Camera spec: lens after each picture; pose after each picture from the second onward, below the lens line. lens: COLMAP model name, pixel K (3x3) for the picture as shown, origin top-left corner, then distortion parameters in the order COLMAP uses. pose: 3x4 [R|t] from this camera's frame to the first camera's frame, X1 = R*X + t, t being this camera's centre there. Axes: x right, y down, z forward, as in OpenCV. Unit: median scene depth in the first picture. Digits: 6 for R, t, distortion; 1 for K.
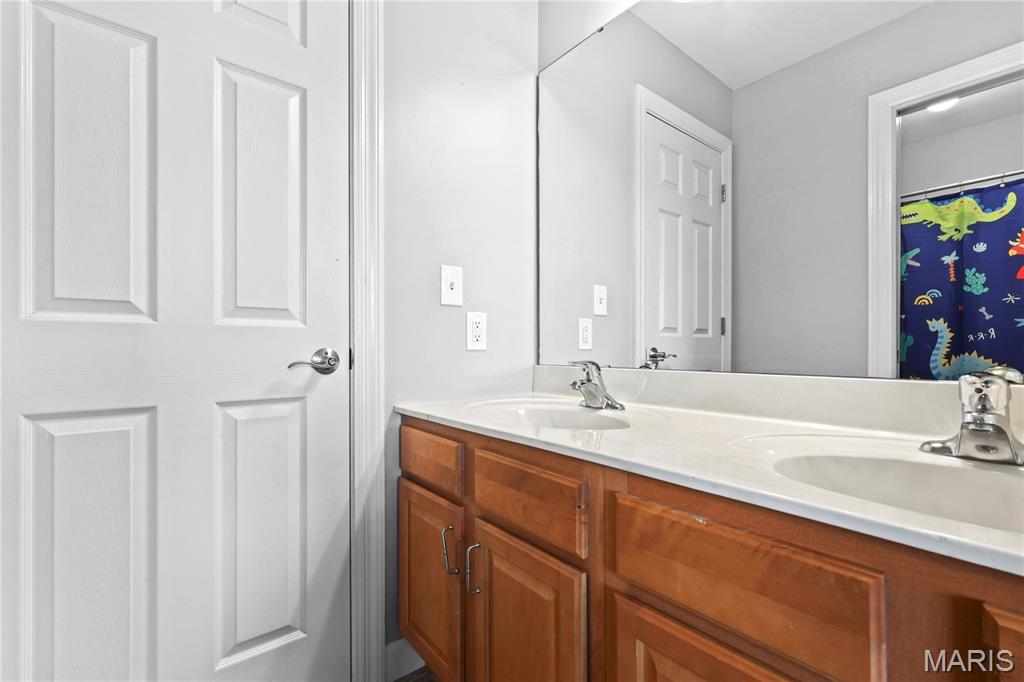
lens RADIAL K [[448.6, 0, 517.1], [0, 448.6, 345.0], [0, 0, 1]] dist [0.001478, 0.000402]
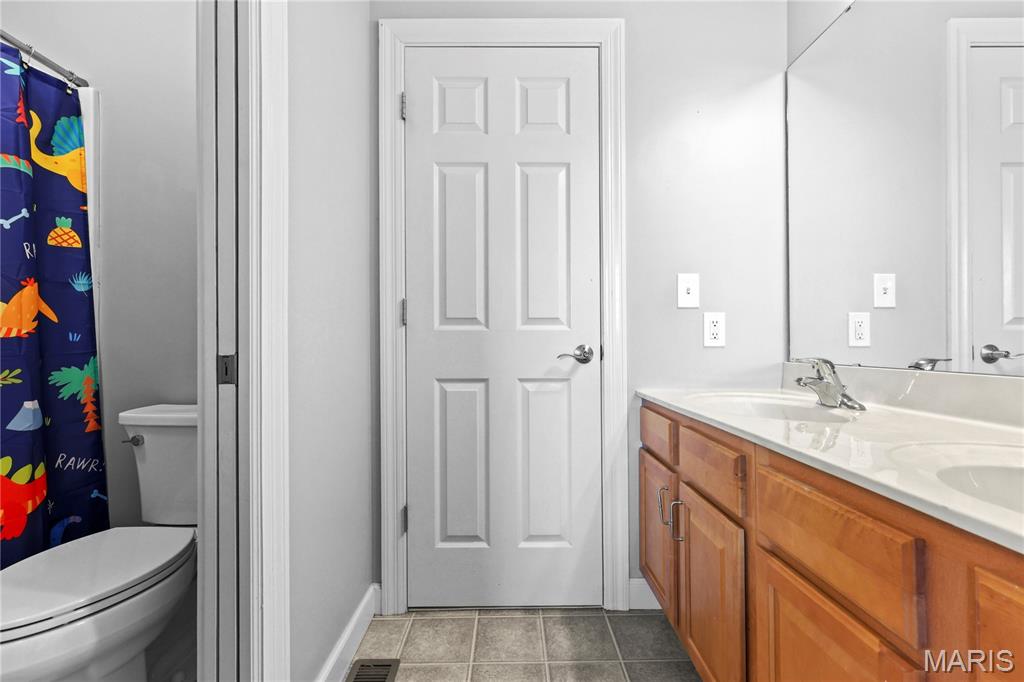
lens RADIAL K [[448.6, 0, 510.5], [0, 448.6, 341.3], [0, 0, 1]] dist [0.001478, 0.000402]
pose [[0.779016, -0.000875, -0.627003, 0.273546], [0.002793, 0.999994, 0.002075, -0.007290], [0.626997, -0.003367, 0.779014, -0.226501]]
